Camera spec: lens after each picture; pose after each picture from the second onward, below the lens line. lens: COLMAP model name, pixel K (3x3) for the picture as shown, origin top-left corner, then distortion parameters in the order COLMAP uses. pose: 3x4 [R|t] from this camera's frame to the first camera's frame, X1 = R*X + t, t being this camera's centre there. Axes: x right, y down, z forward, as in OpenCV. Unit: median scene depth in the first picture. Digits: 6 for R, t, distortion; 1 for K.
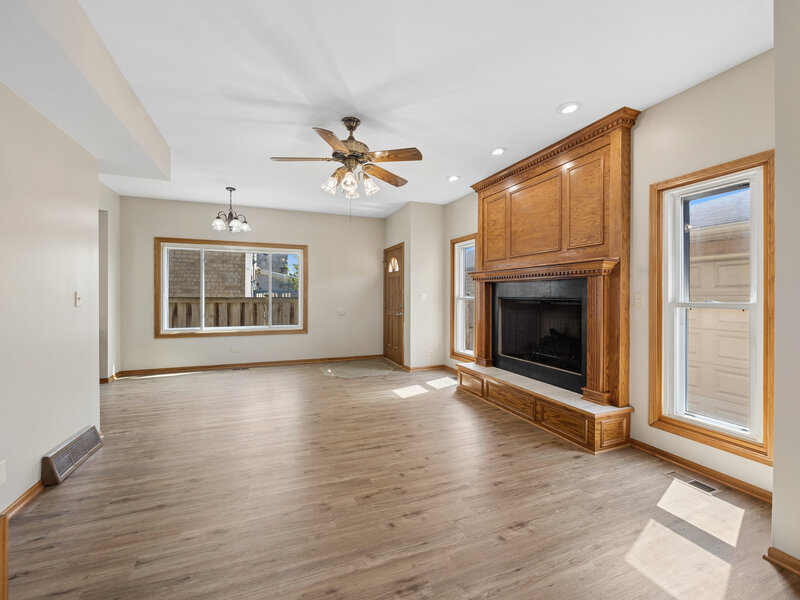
lens RADIAL K [[343.1, 0, 399.3], [0, 343.1, 295.6], [0, 0, 1]] dist [-0.001529, 0.000105]
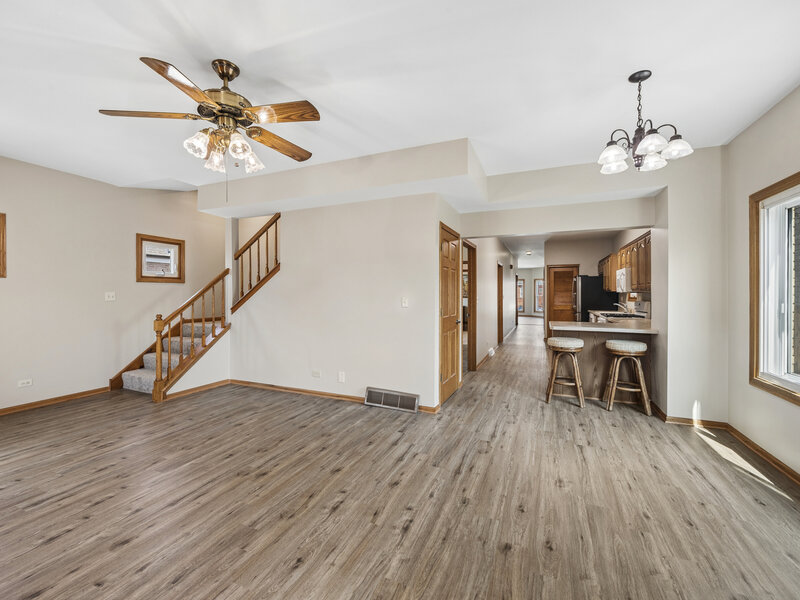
lens RADIAL K [[343.1, 0, 397.5], [0, 343.1, 296.3], [0, 0, 1]] dist [-0.001529, 0.000105]
pose [[-0.708569, -0.001386, -0.705640, 0.101779], [-0.009091, 0.999933, 0.007164, -0.020050], [0.705583, 0.011491, -0.708535, 1.589626]]
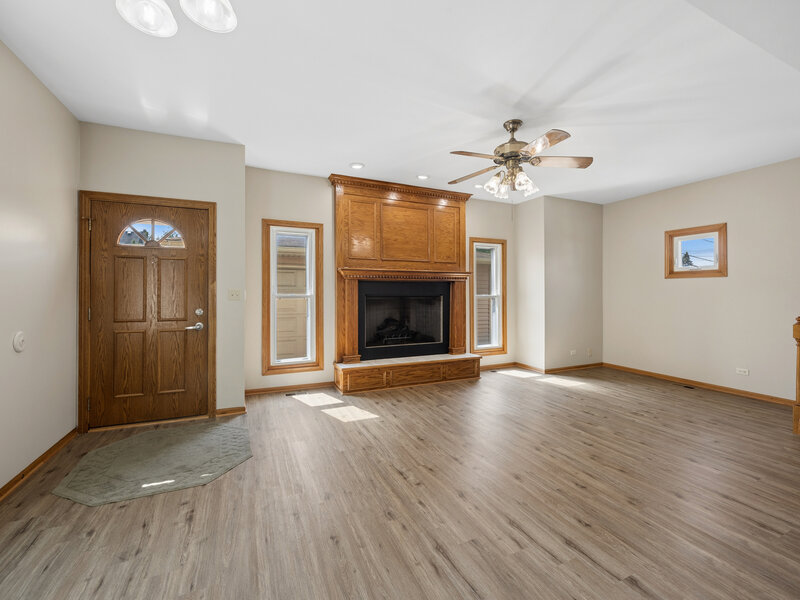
lens RADIAL K [[343.1, 0, 397.2], [0, 343.1, 291.0], [0, 0, 1]] dist [-0.001529, 0.000105]
pose [[-0.044506, -0.000529, 0.999009, -1.024156], [-0.001077, 0.999999, 0.000482, -0.007668], [-0.999009, -0.001054, -0.044506, 1.238787]]
